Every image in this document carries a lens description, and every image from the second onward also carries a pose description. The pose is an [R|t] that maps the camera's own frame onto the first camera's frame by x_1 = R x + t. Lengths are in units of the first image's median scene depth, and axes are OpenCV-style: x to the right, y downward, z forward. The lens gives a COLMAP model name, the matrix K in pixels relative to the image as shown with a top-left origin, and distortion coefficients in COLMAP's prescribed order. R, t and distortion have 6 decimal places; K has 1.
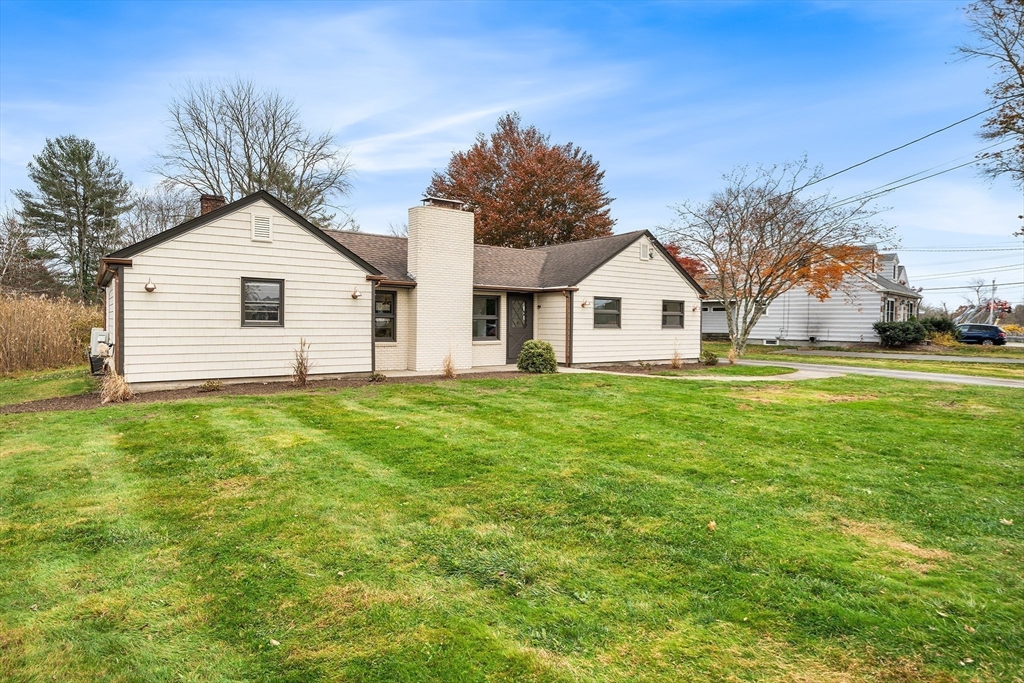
lens RADIAL K [[570.2, 0, 508.4], [0, 570.2, 344.3], [0, 0, 1]] dist [0.004845, 0.000433]
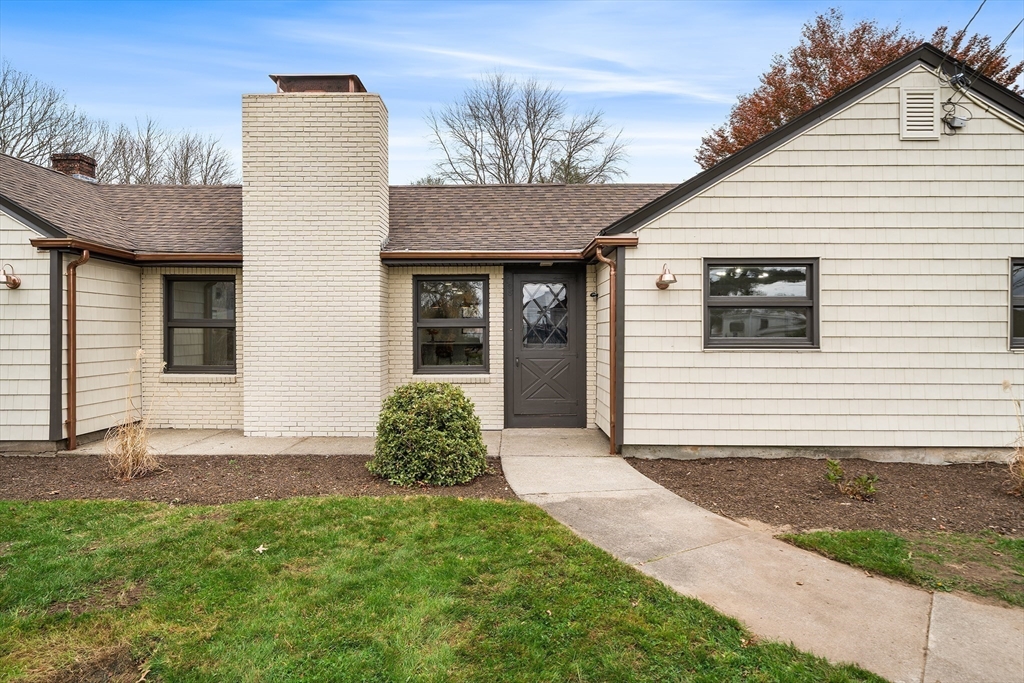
lens RADIAL K [[570.2, 0, 513.7], [0, 570.2, 333.4], [0, 0, 1]] dist [0.004845, 0.000433]
pose [[0.795259, -0.009036, -0.606203, 0.260115], [-0.014409, 0.999325, -0.033798, -0.022744], [0.606099, 0.035613, 0.794592, 0.623389]]
